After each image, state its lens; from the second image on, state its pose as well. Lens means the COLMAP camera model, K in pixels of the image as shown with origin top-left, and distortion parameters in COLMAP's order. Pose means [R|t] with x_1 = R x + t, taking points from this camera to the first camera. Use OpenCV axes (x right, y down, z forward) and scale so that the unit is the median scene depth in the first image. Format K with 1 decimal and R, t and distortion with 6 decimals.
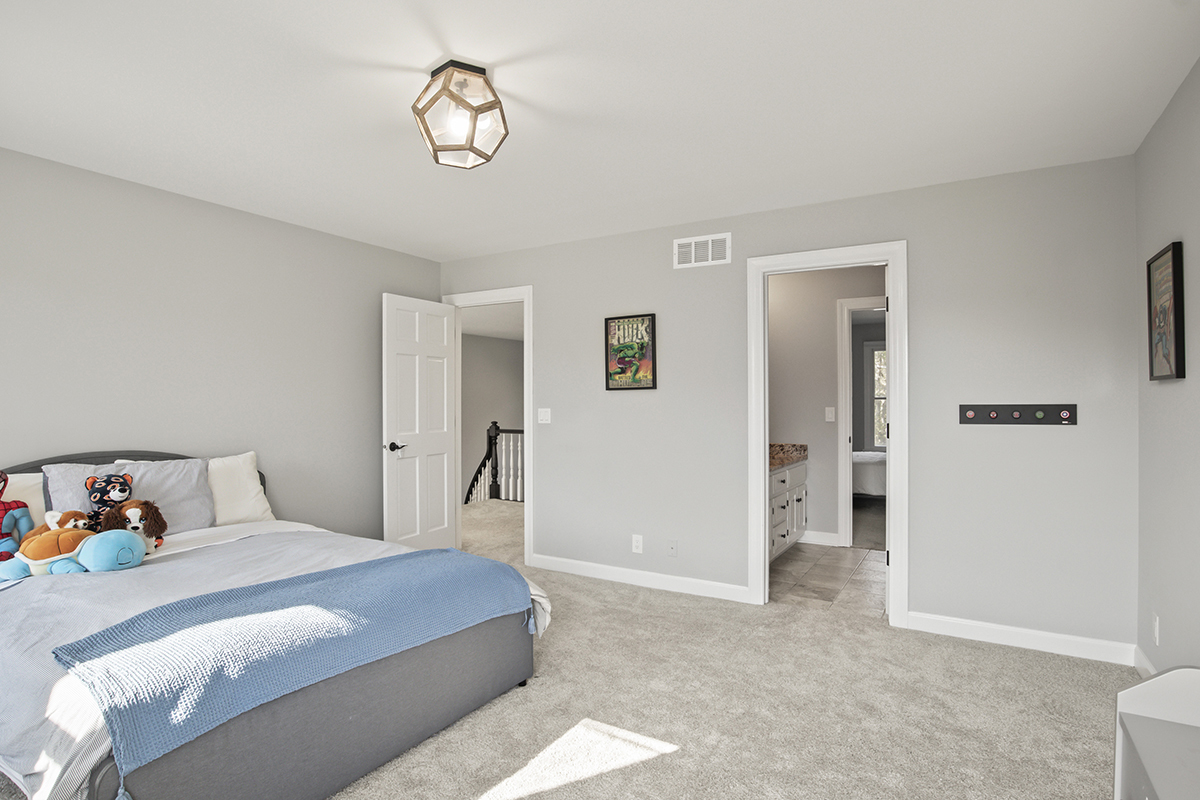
lens RADIAL K [[614.5, 0, 600.5], [0, 614.5, 398.3], [0, 0, 1]] dist [-0.019531, 0.001666]
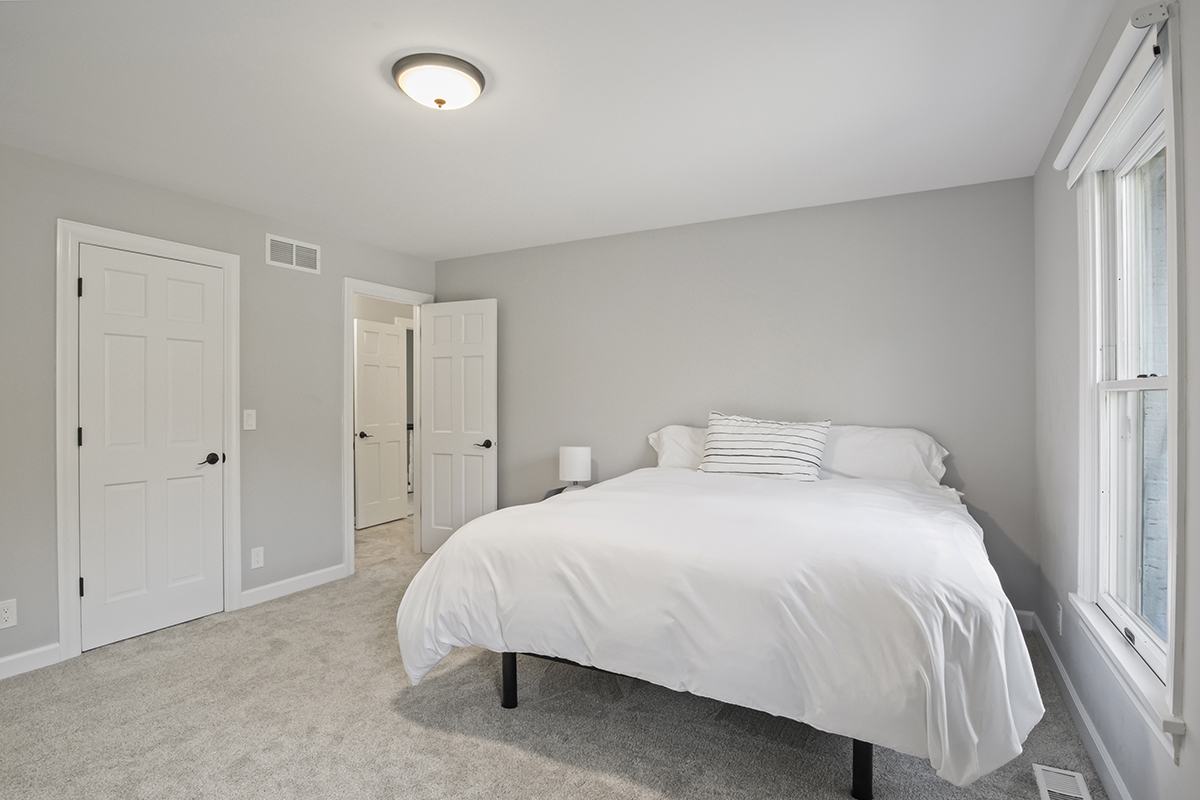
lens RADIAL K [[614.5, 0, 597.1], [0, 614.5, 401.8], [0, 0, 1]] dist [-0.019531, 0.001666]
pose [[-0.041927, -0.004804, 0.999109, -0.895981], [0.009803, 0.999938, 0.005219, 0.004918], [-0.999073, 0.010013, -0.041878, 0.554414]]
